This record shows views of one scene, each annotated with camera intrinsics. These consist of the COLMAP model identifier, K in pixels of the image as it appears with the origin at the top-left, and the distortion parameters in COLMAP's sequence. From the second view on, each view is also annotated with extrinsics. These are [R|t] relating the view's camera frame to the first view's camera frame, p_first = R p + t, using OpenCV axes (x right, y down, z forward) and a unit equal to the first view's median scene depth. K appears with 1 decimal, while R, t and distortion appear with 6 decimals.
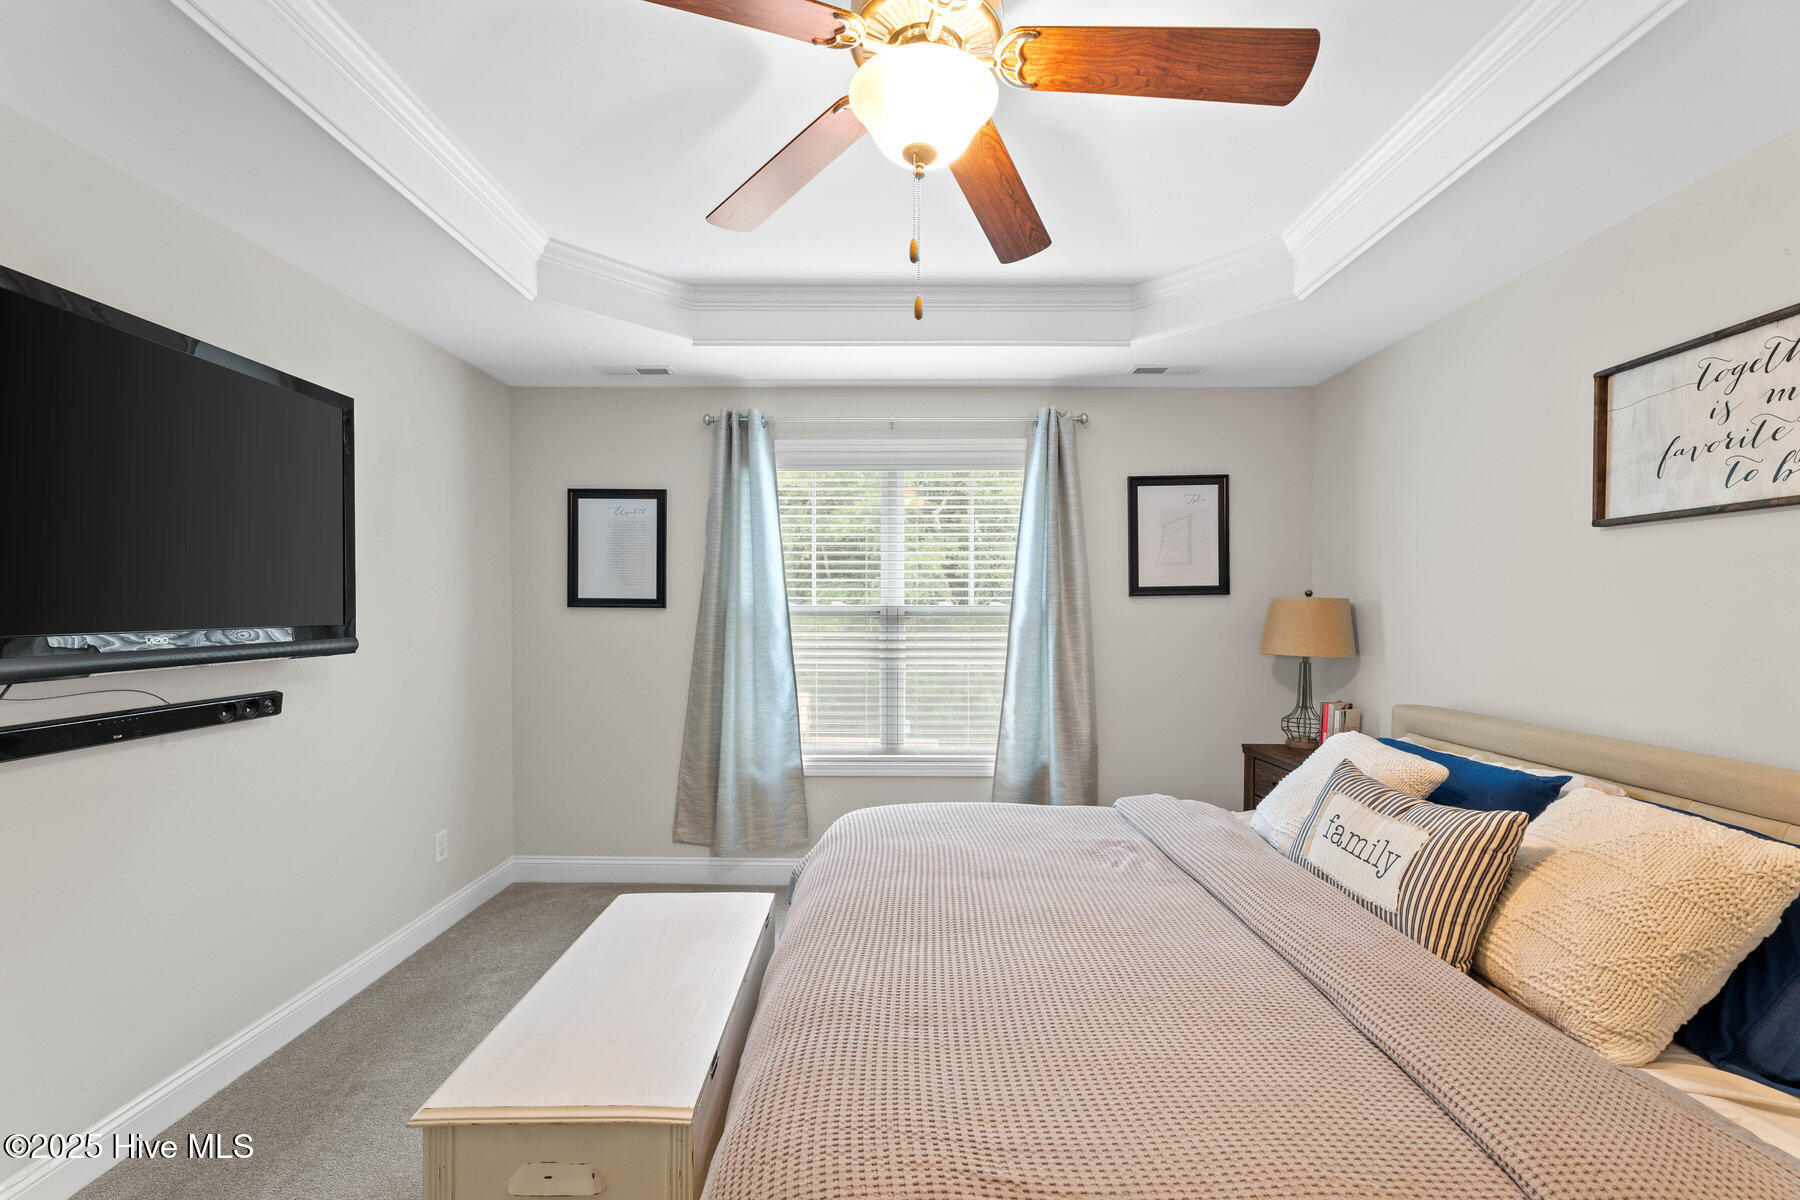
lens RADIAL K [[724.9, 0, 900.7], [0, 724.9, 608.8], [0, 0, 1]] dist [0.000520, 0.000031]
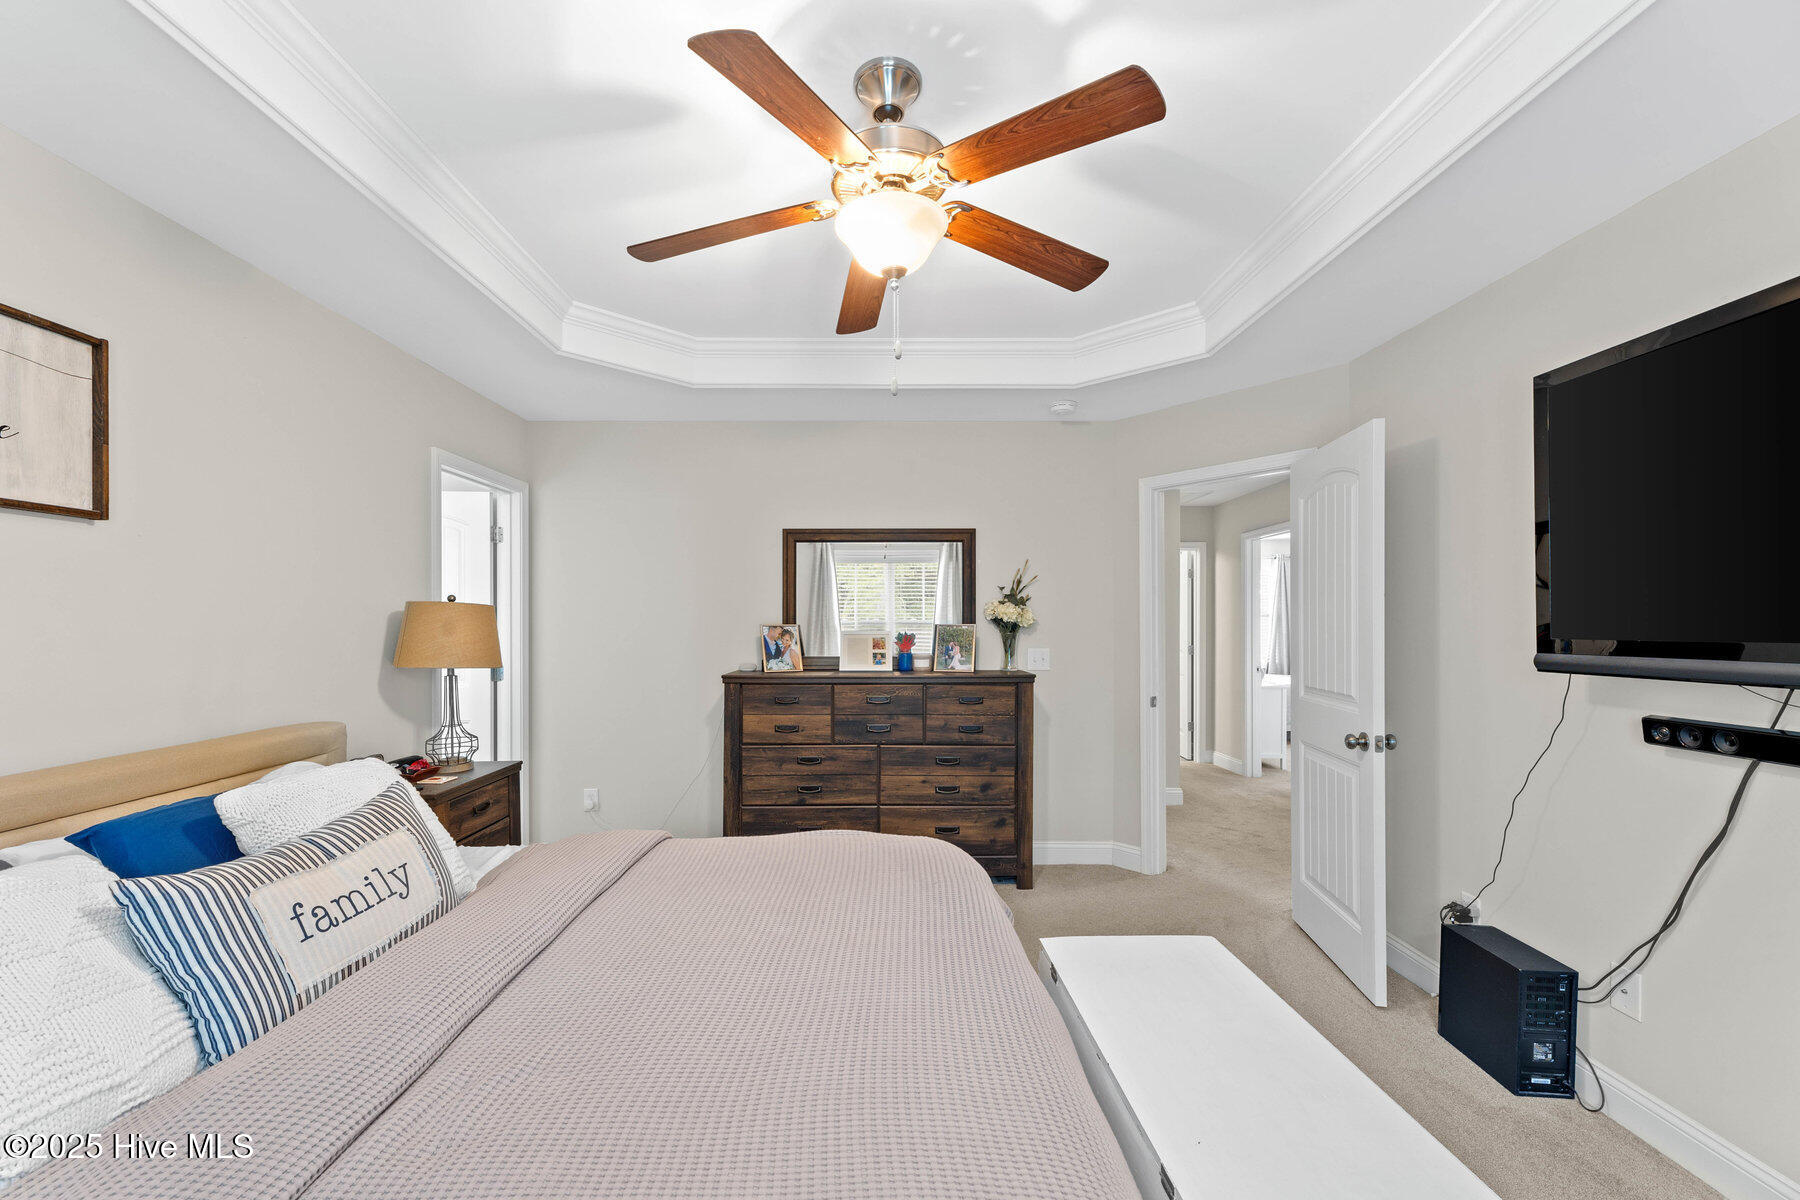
lens RADIAL K [[724.9, 0, 899.3], [0, 724.9, 613.4], [0, 0, 1]] dist [0.000520, 0.000031]
pose [[-0.999737, -0.001223, -0.022899, 0.032429], [-0.000982, 0.999944, -0.010549, 0.006701], [0.022911, -0.010523, -0.999682, 1.918783]]
